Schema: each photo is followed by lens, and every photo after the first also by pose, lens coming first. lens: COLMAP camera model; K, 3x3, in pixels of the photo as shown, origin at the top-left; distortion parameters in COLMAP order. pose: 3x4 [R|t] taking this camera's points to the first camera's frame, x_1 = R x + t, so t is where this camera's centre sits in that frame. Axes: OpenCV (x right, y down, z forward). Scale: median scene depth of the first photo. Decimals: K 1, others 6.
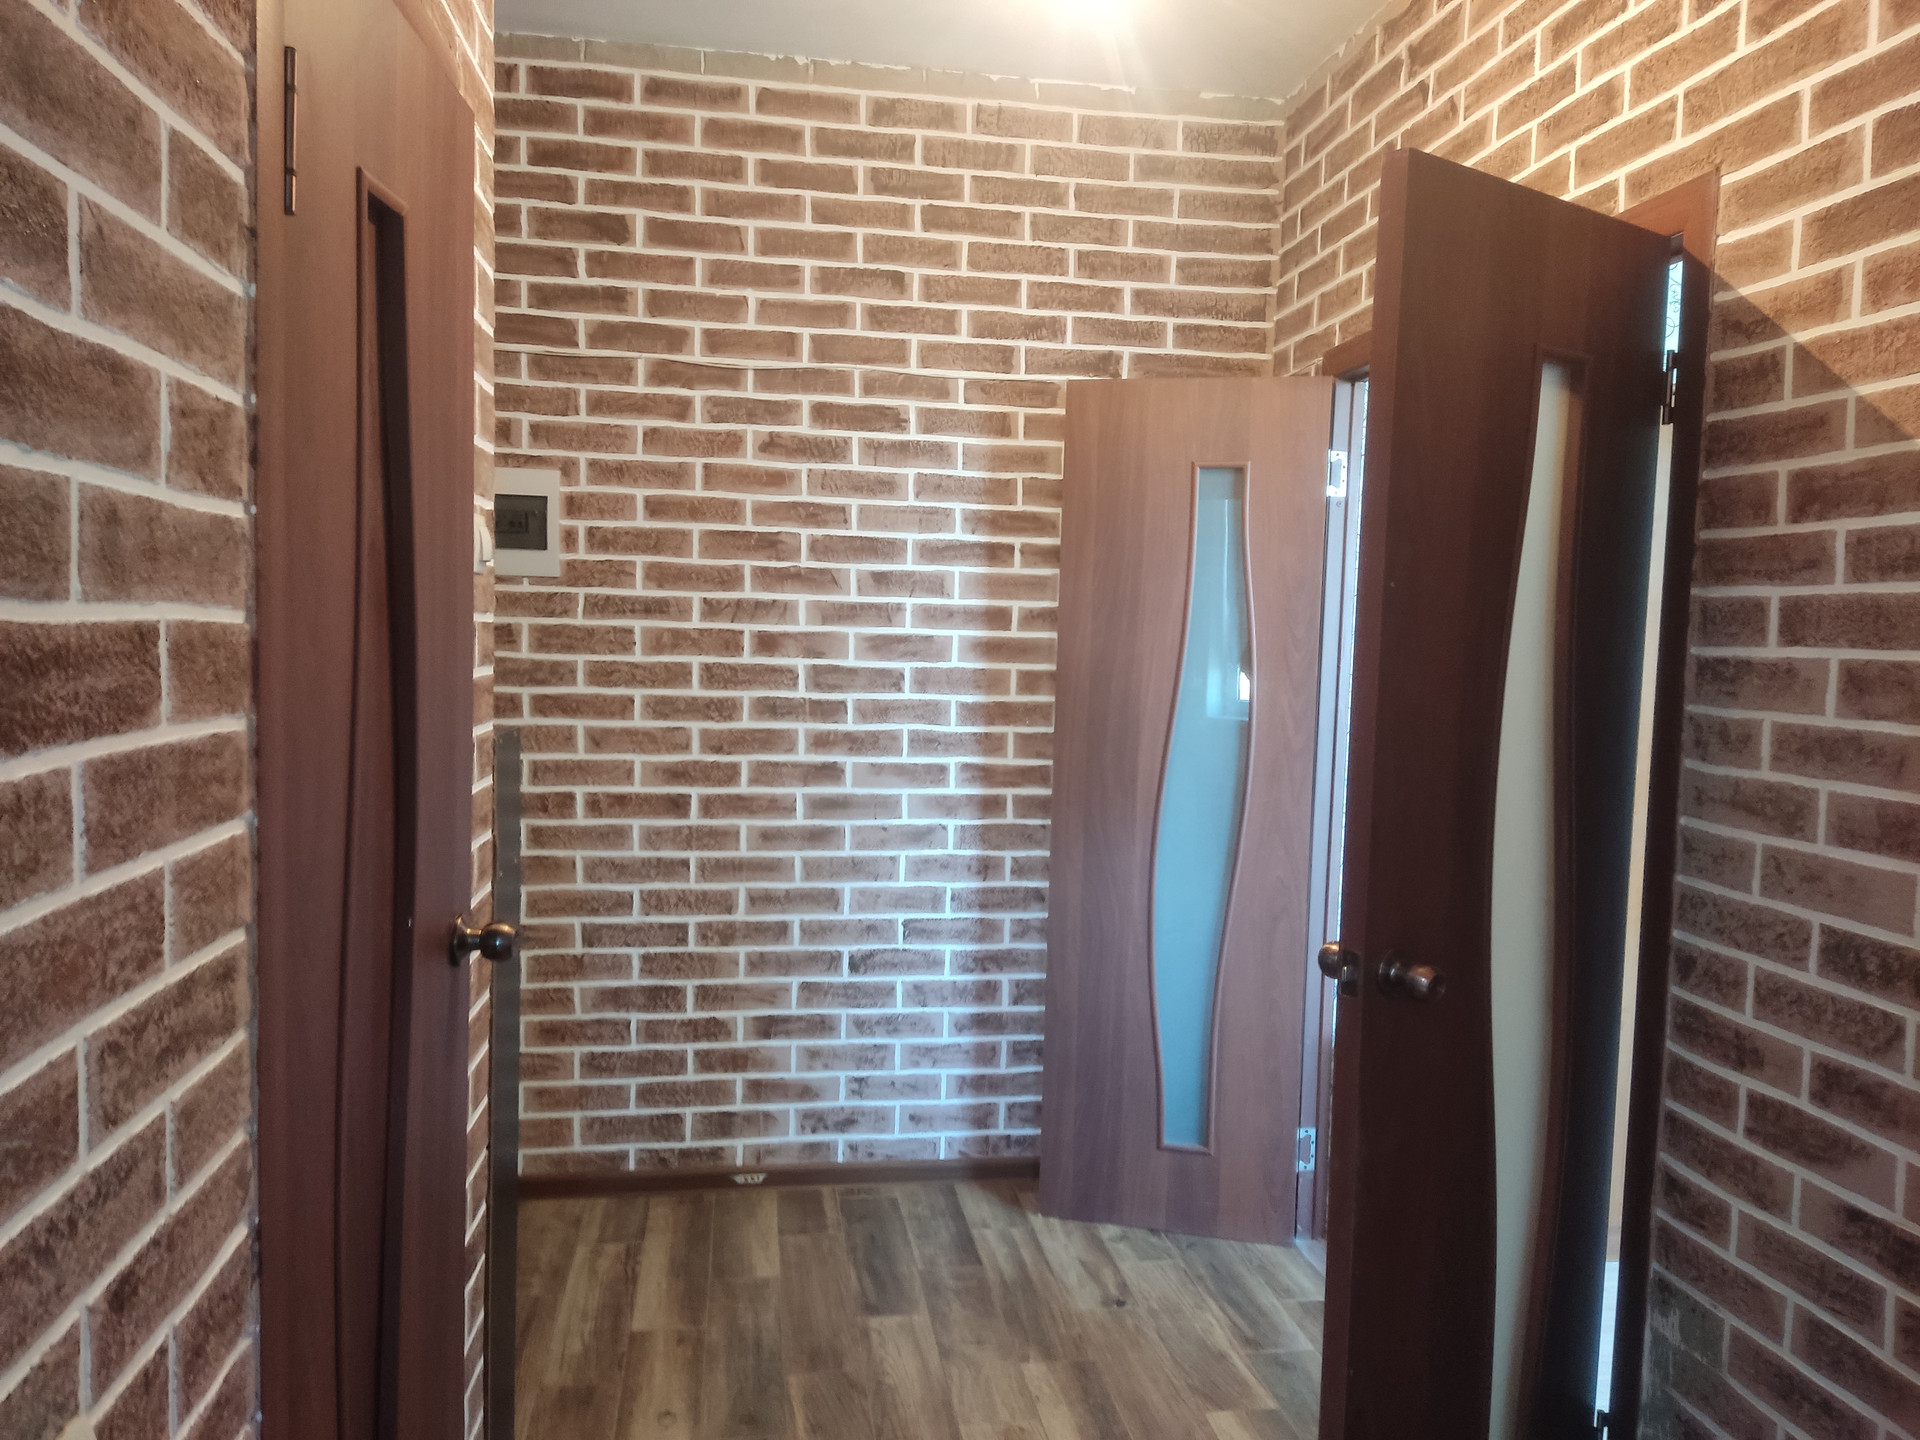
lens RADIAL K [[1414.7, 0, 959.5], [0, 1414.7, 727.0], [0, 0, 1]] dist [0.041173, -0.000409]
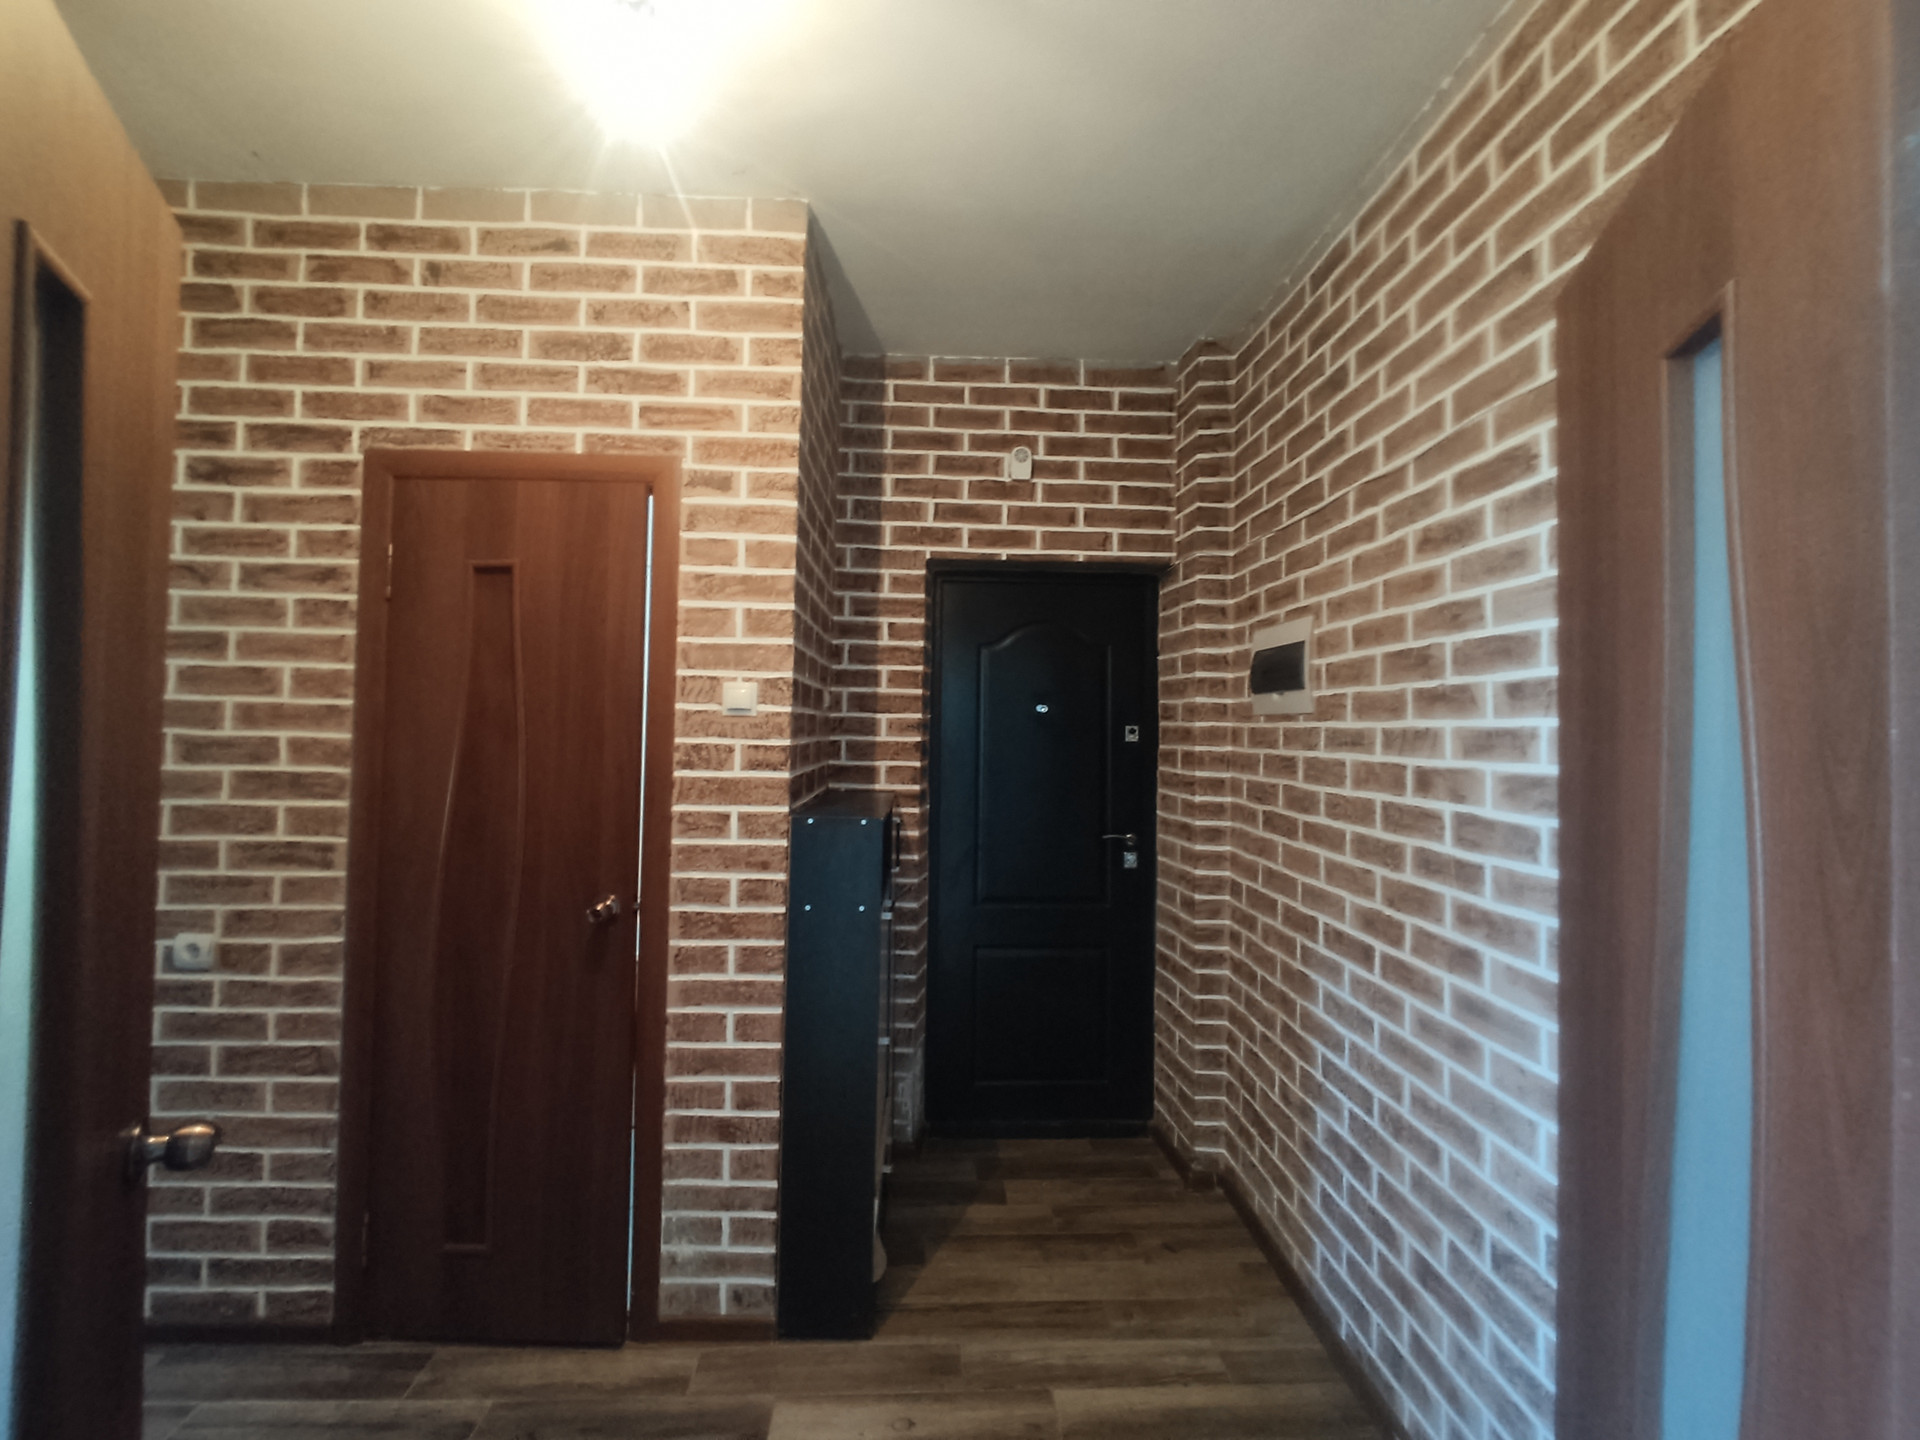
lens RADIAL K [[866.3, 0, 959.7], [0, 866.3, 702.6], [0, 0, 1]] dist [-0.013623, -0.000150]
pose [[-0.101880, -0.058004, -0.993104, 0.386568], [-0.088970, 0.994829, -0.048977, -0.056406], [0.990810, 0.083367, -0.106514, 0.786767]]
